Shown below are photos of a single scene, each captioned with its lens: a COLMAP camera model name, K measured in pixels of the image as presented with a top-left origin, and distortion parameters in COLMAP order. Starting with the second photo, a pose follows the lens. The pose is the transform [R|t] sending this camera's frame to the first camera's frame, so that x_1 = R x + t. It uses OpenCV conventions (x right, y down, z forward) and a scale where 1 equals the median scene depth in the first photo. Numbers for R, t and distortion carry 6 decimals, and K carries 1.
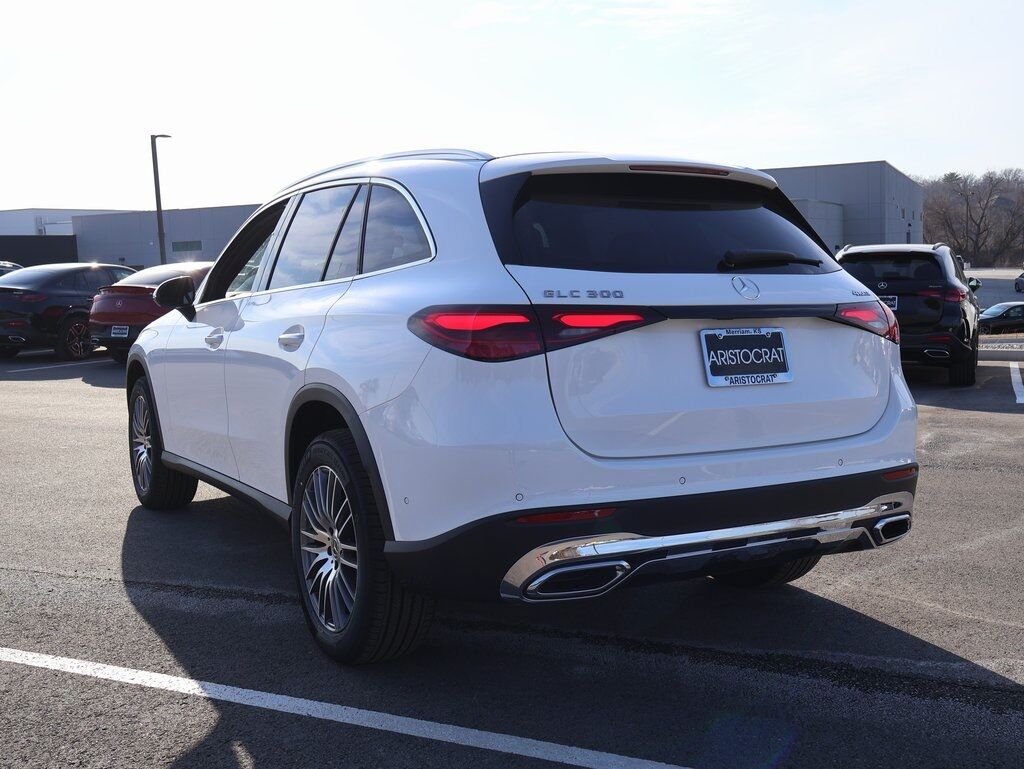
lens RADIAL K [[1093.7, 0, 511.5], [0, 1093.7, 384.2], [0, 0, 1]] dist [0.016585, 0.000000]
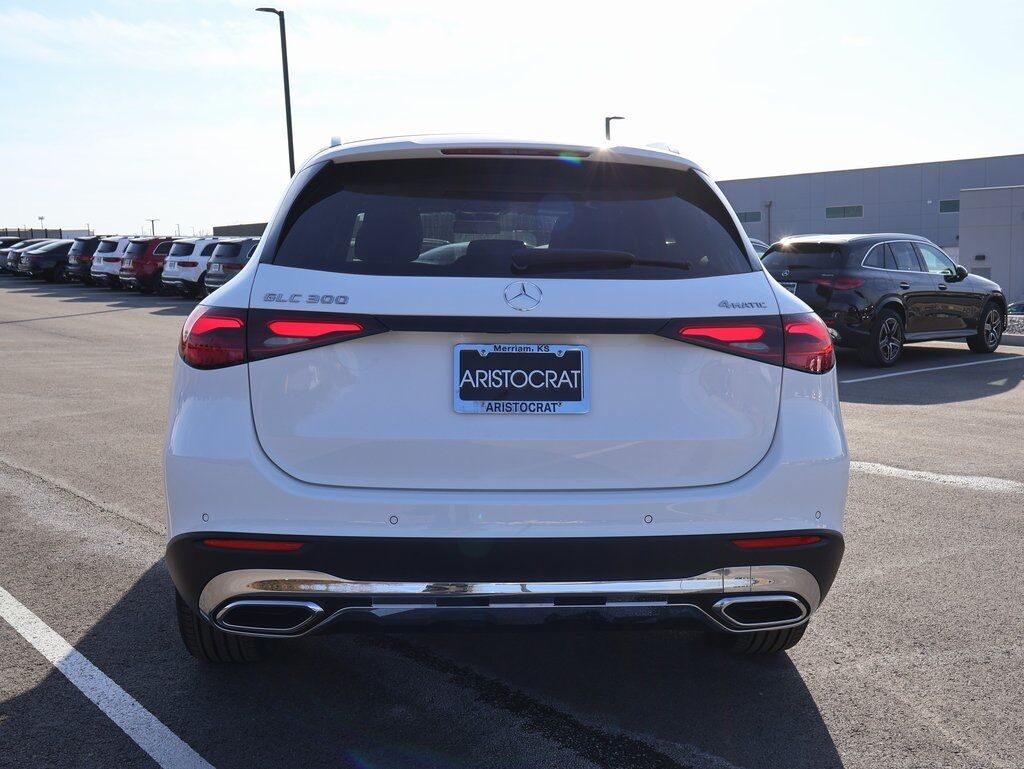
lens RADIAL K [[1069.9, 0, 512.1], [0, 1069.9, 385.7], [0, 0, 1]] dist [0.011394, 0.000000]
pose [[0.897098, 0.067051, -0.436713, 0.561635], [-0.054998, 0.997677, 0.040201, -0.052289], [0.438394, -0.012046, 0.898702, 0.271650]]
